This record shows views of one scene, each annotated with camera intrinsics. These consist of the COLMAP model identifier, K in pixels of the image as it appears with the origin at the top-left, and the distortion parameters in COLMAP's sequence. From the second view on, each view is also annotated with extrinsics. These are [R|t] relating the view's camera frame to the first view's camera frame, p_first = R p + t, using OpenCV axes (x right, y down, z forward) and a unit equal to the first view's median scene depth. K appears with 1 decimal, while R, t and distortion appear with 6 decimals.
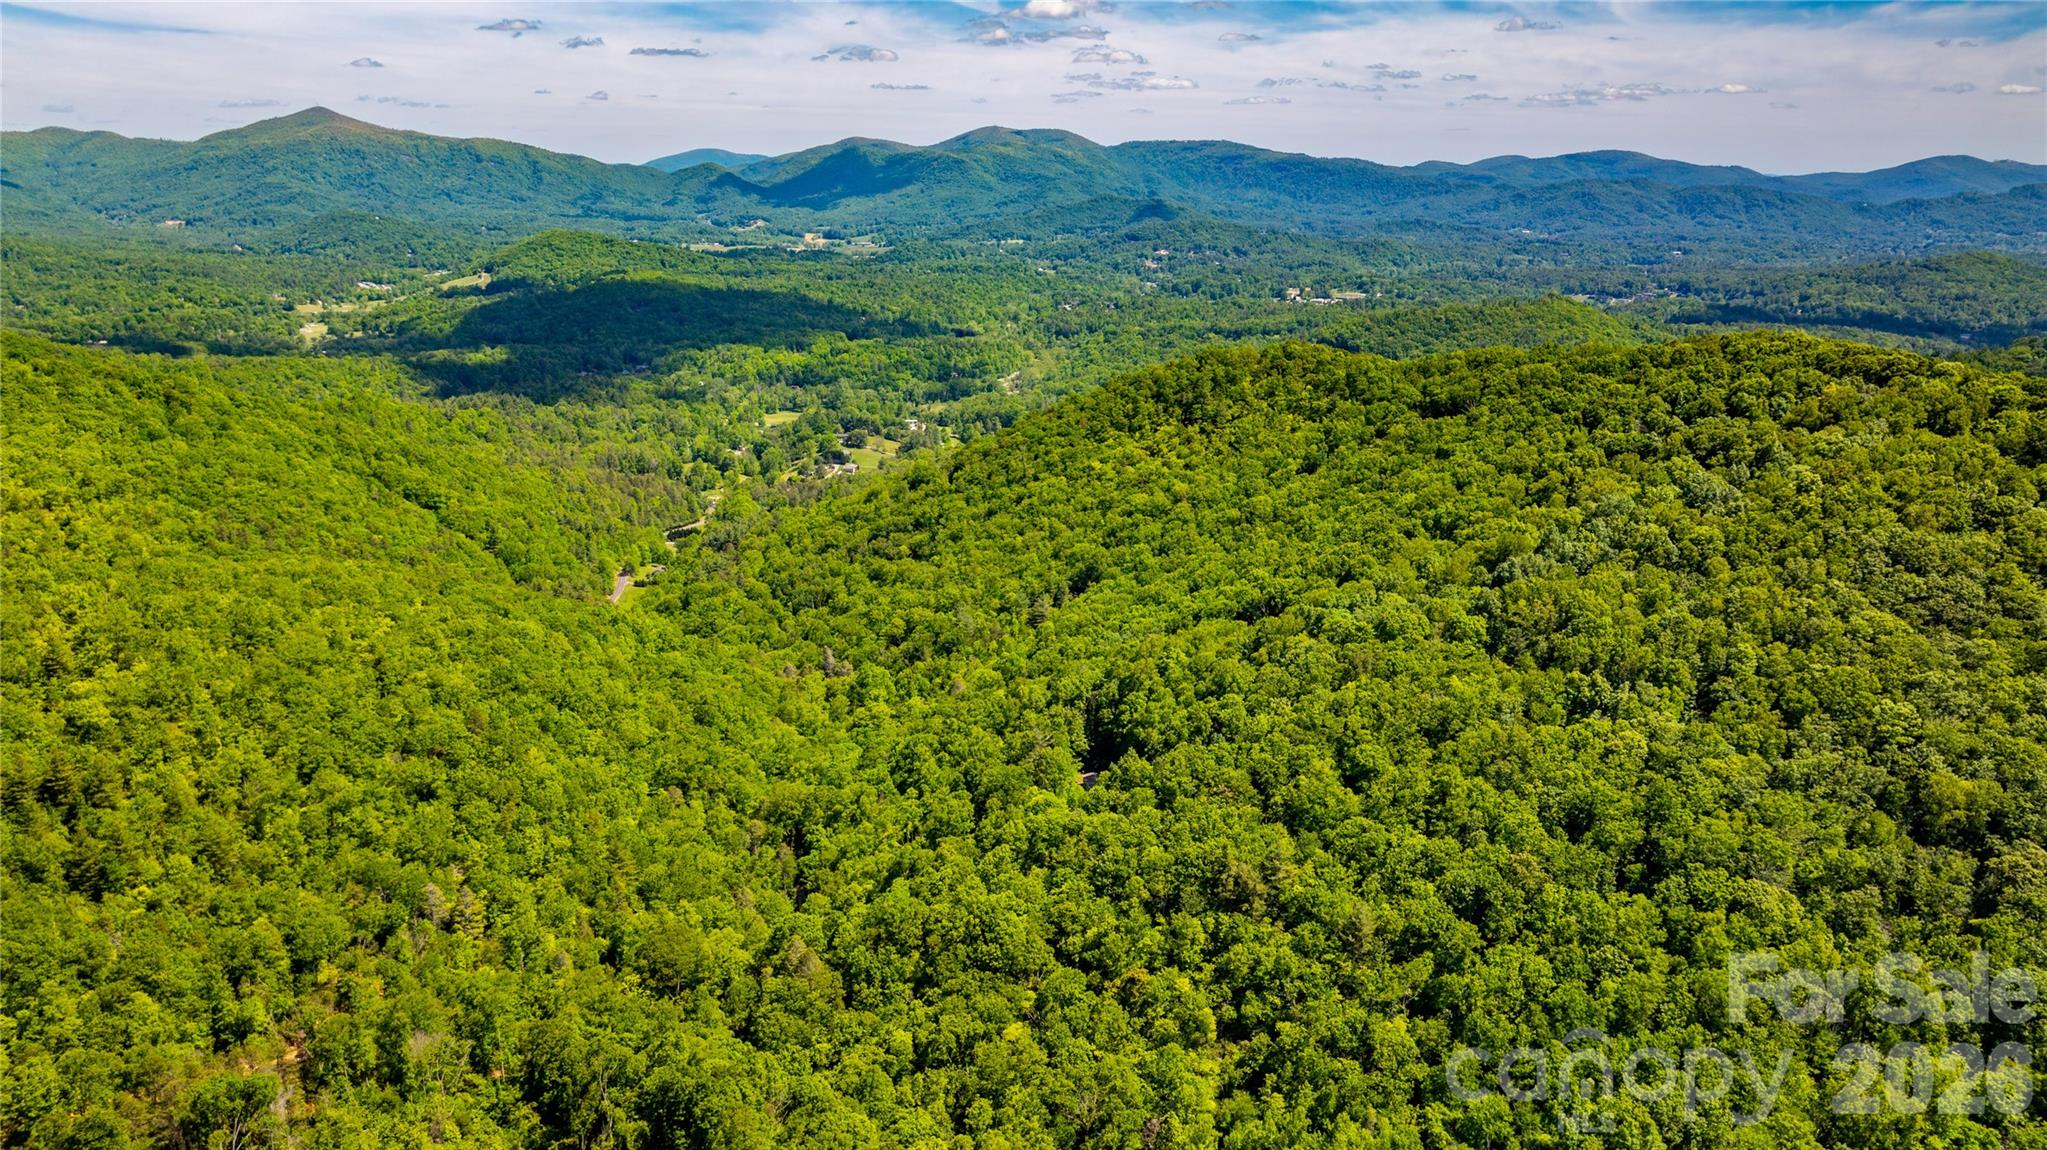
lens RADIAL K [[1439.2, 0, 1037.2], [0, 1439.2, 573.8], [0, 0, 1]] dist [-0.017648, 0.002063]
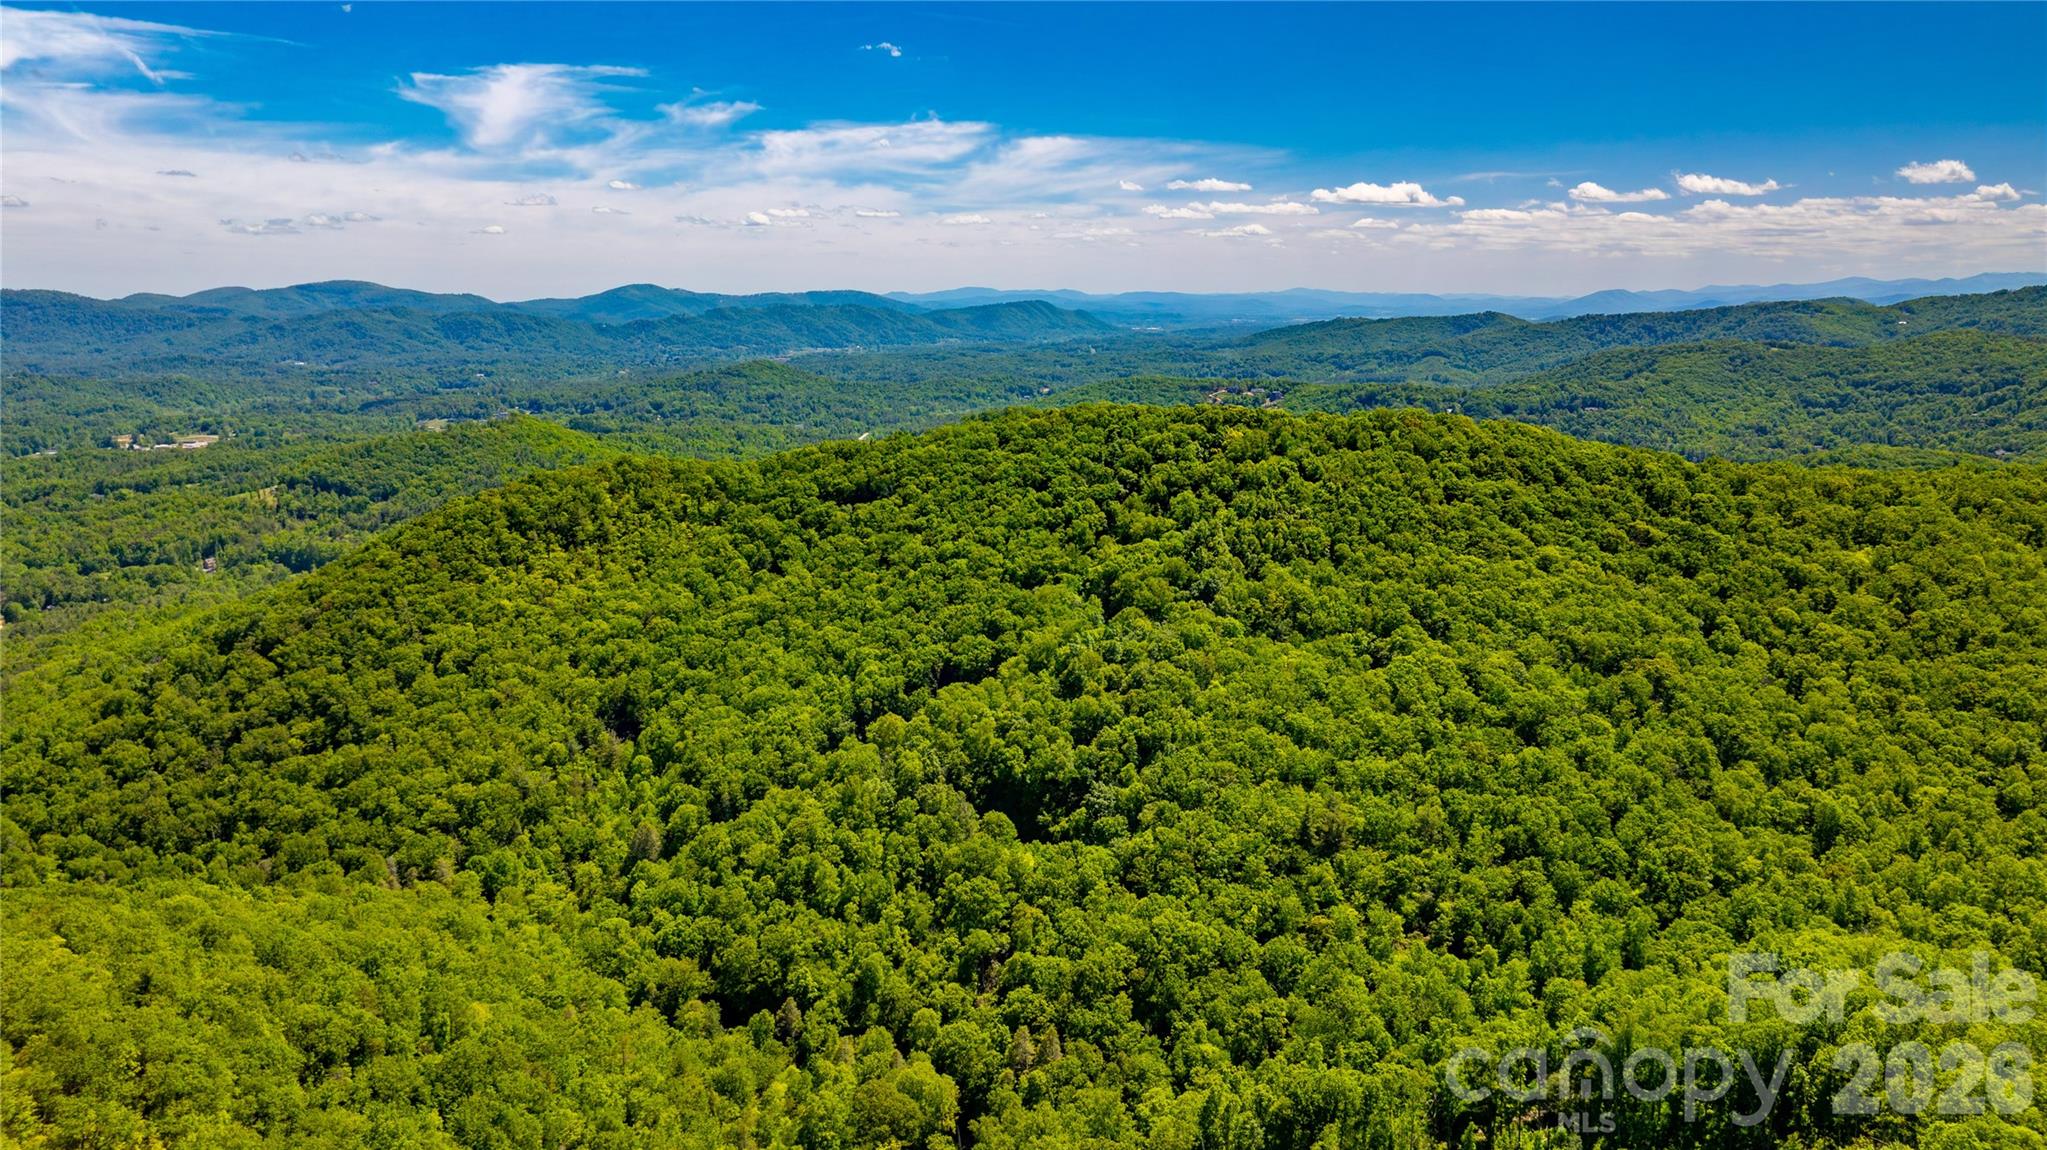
lens RADIAL K [[1439.2, 0, 1037.2], [0, 1439.2, 573.8], [0, 0, 1]] dist [-0.017648, 0.002063]
pose [[0.670575, -0.147666, 0.726996, -0.159299], [0.209504, 0.977793, 0.005363, -0.011071], [-0.711644, 0.148712, 0.686621, 0.049719]]
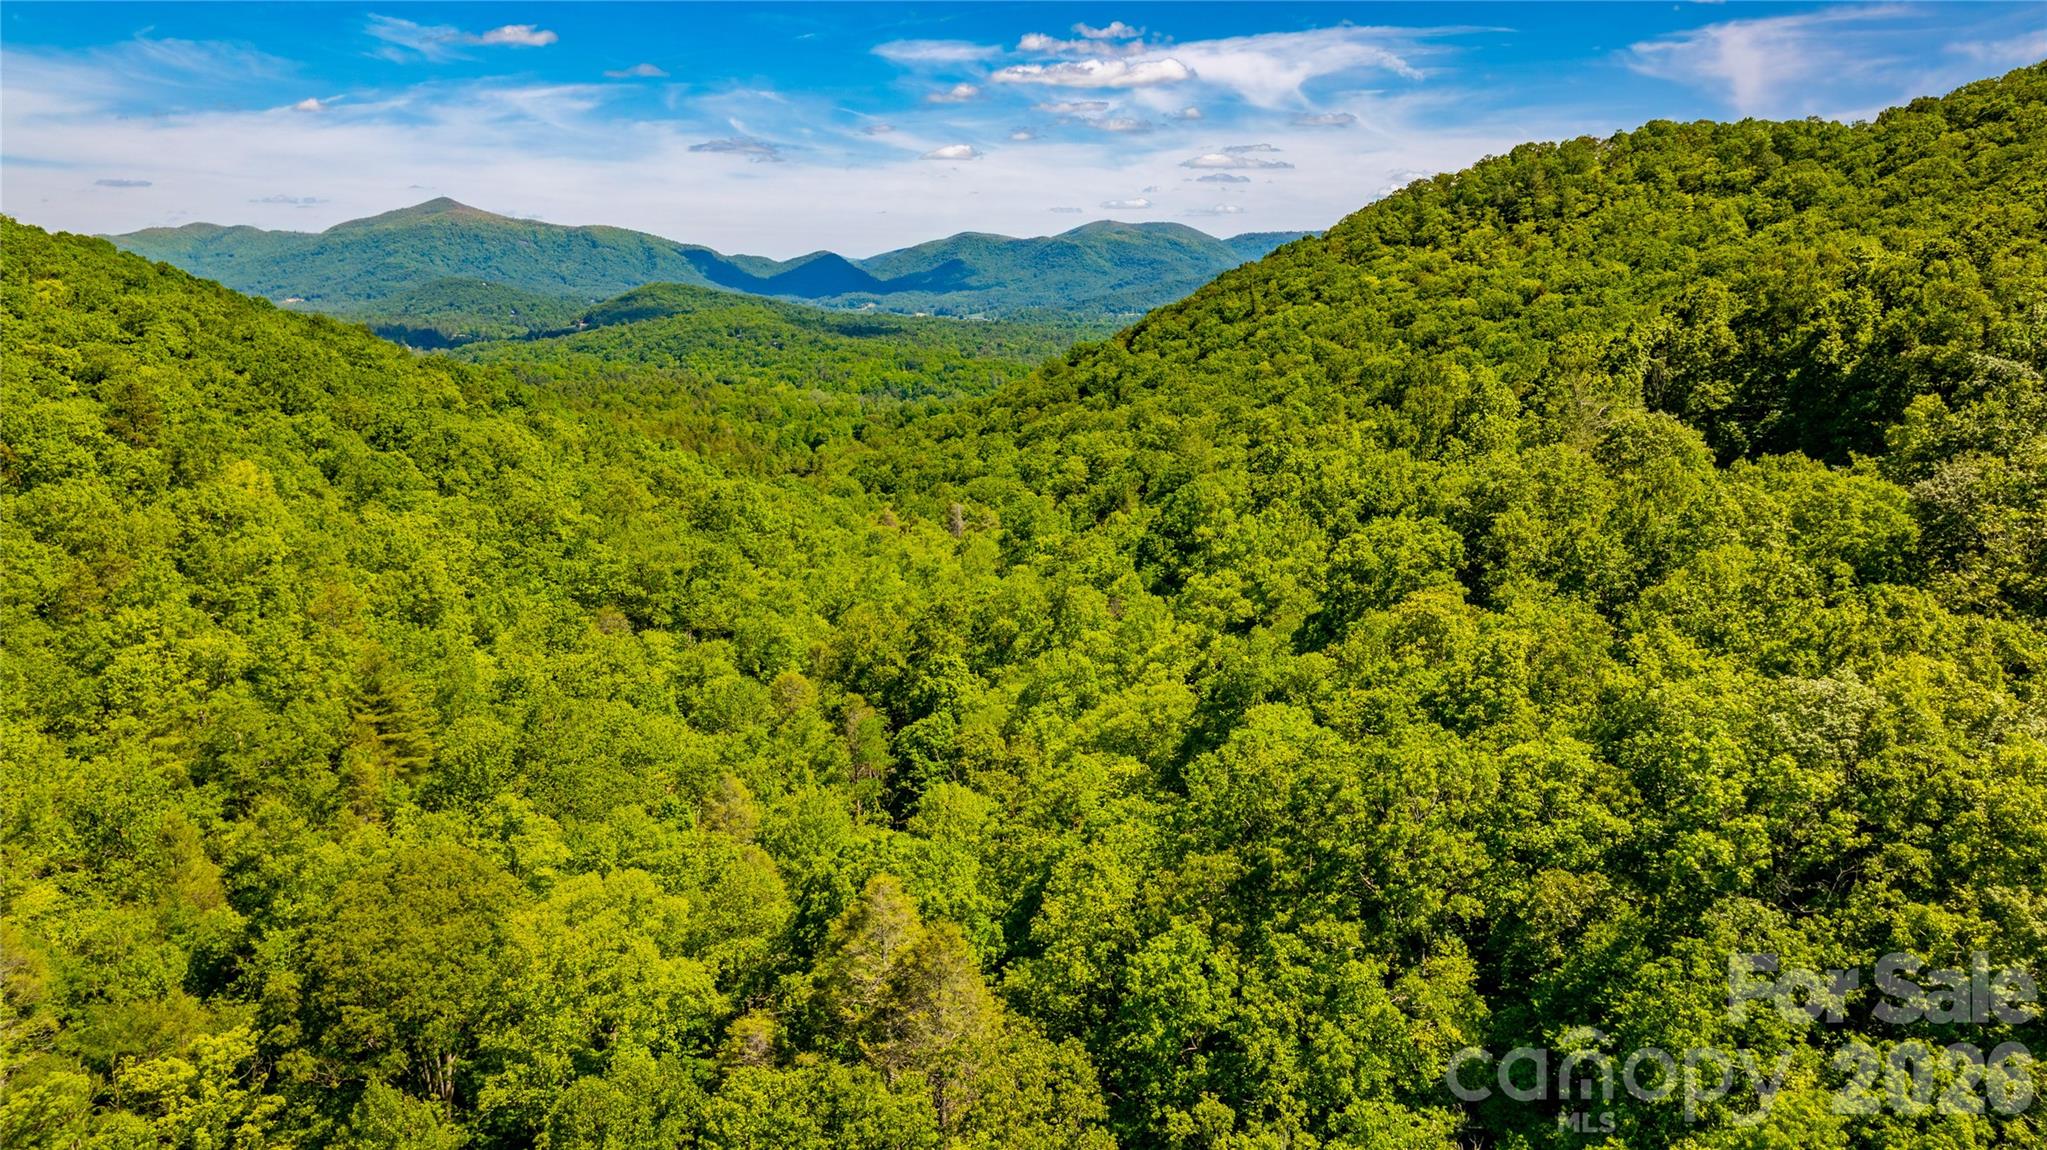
lens RADIAL K [[1443.1, 0, 1035.6], [0, 1443.1, 559.7], [0, 0, 1]] dist [-0.010190, -0.031655]
pose [[0.997310, 0.009831, -0.072639, -0.024220], [-0.015995, 0.996273, -0.084765, 0.042034], [0.071535, 0.085699, 0.993750, 0.146557]]
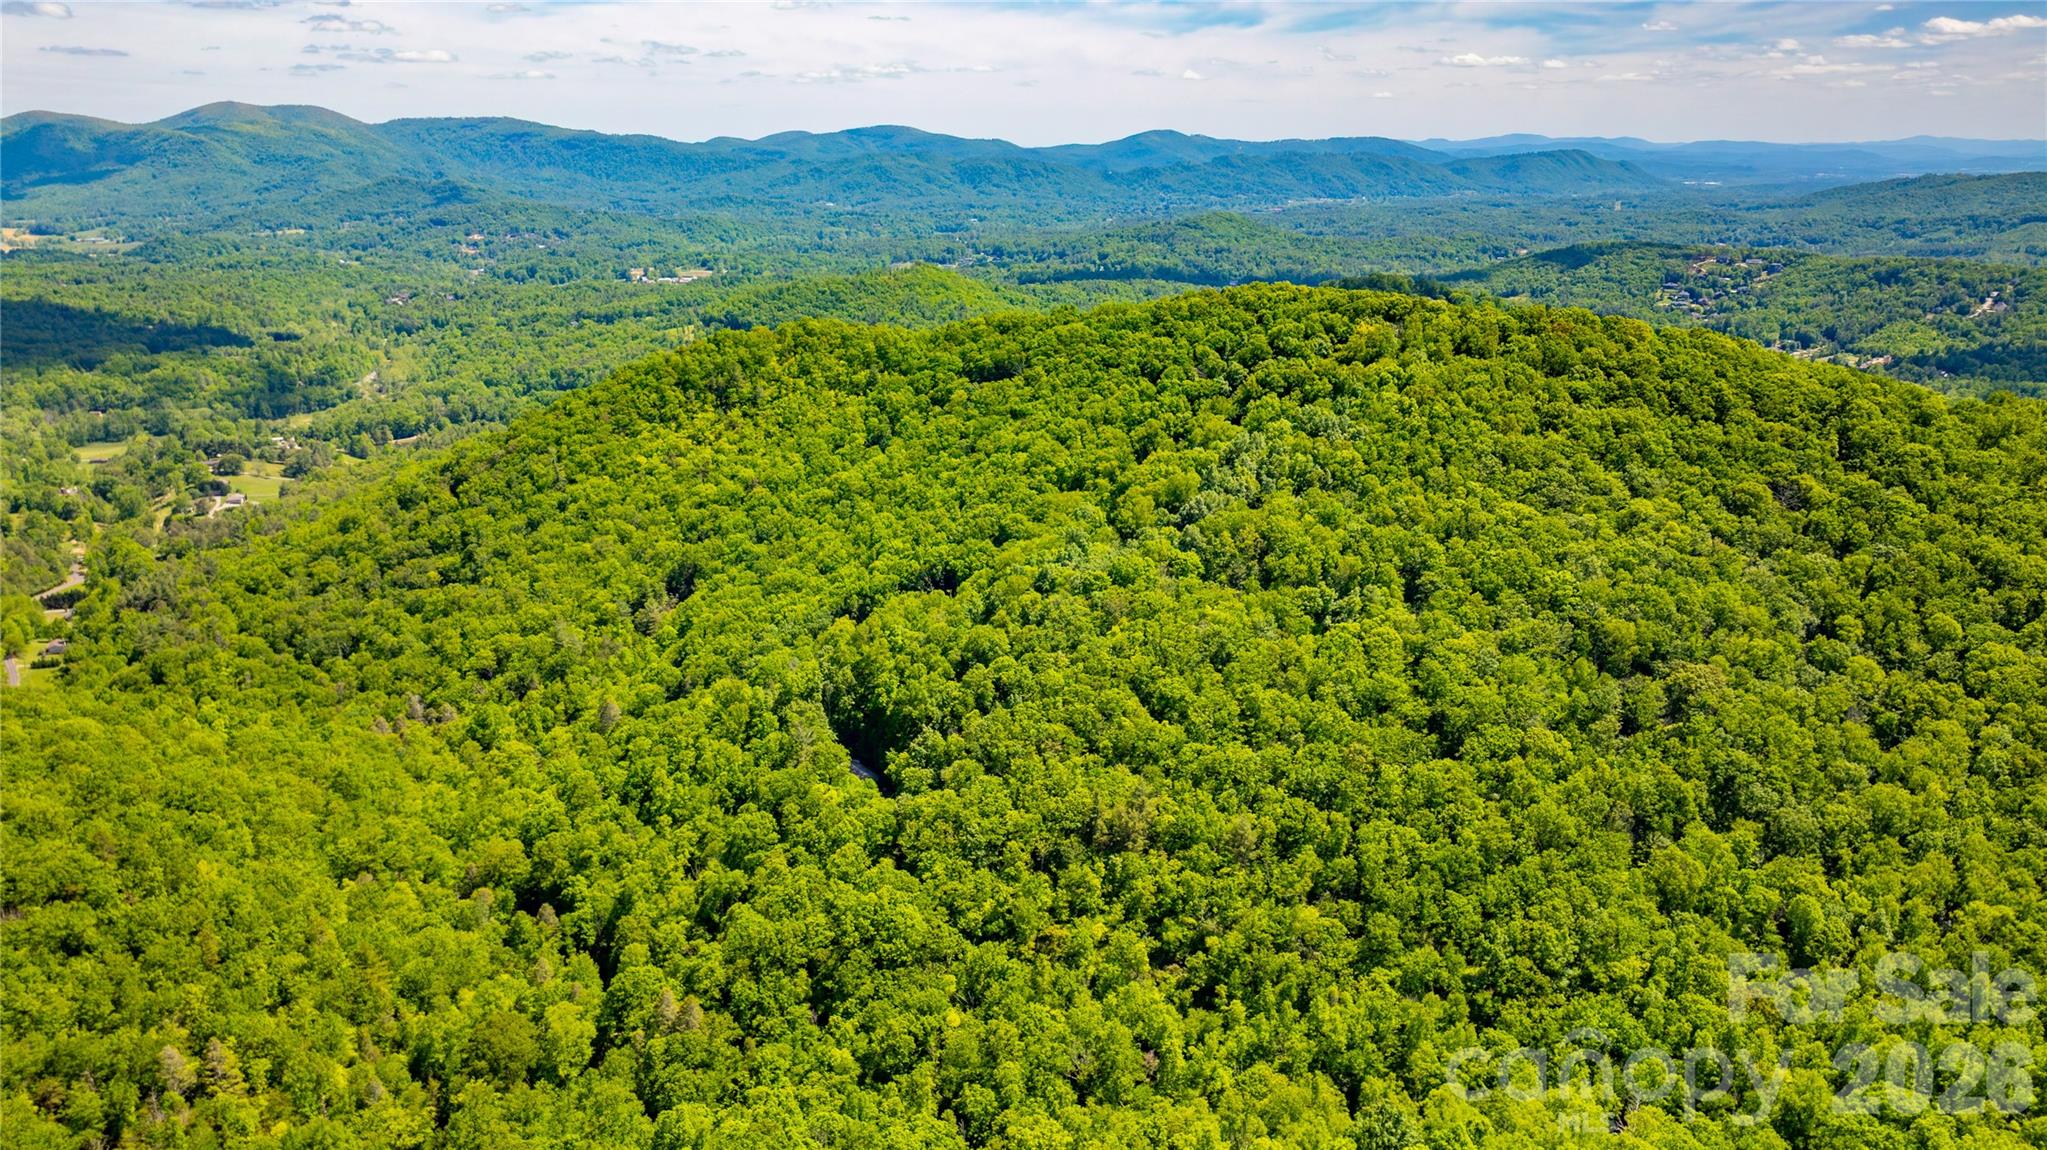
lens RADIAL K [[1443.1, 0, 1035.6], [0, 1443.1, 559.7], [0, 0, 1]] dist [-0.010190, -0.031655]
pose [[0.889579, -0.131486, 0.437448, -0.061506], [0.129080, 0.991003, 0.035378, -0.004077], [-0.438164, 0.024995, 0.898548, 0.011759]]
